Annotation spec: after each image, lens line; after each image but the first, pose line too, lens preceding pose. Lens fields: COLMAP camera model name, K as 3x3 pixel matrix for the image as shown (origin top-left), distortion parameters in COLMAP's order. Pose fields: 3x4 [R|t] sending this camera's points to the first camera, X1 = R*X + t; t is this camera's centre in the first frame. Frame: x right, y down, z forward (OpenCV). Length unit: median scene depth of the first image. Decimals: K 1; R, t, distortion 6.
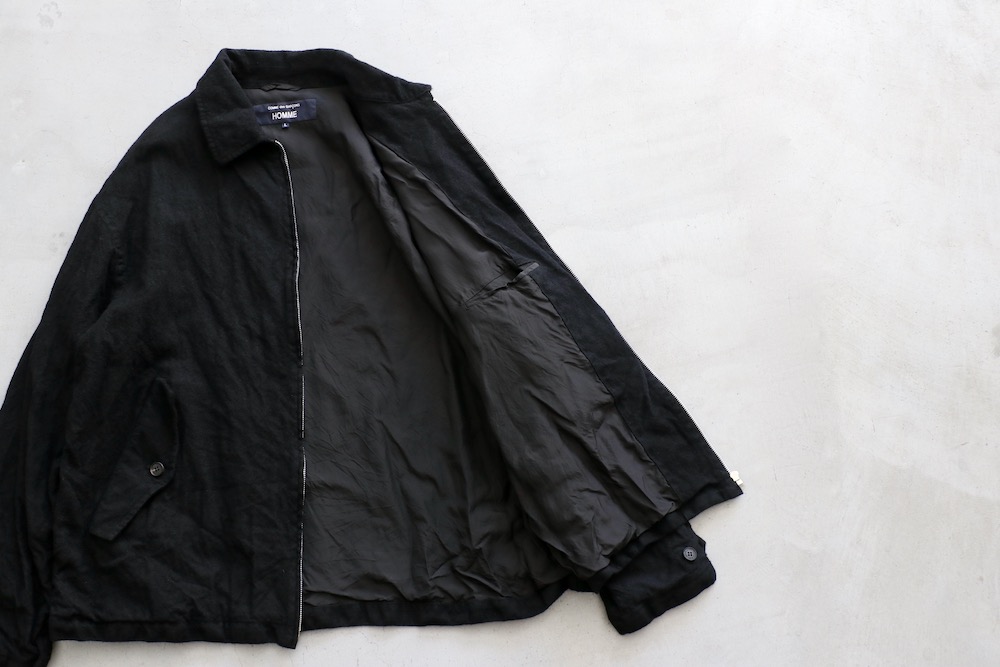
lens RADIAL K [[1081.5, 0, 500.0], [0, 1081.5, 333.5], [0, 0, 1]] dist [-0.113653, 0.045473]
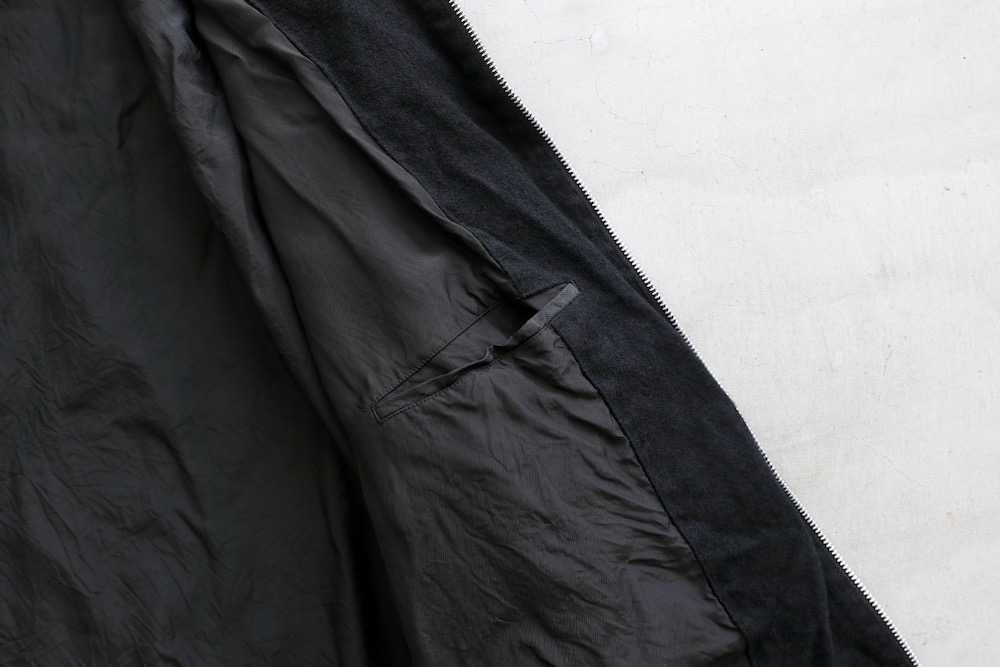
lens RADIAL K [[1081.5, 0, 500.0], [0, 1081.5, 333.5], [0, 0, 1]] dist [-0.113653, 0.045473]
pose [[0.998486, 0.048313, -0.026302, 0.019159], [-0.042750, 0.982427, 0.181683, -0.119167], [0.034617, -0.180283, 0.983005, 0.623493]]
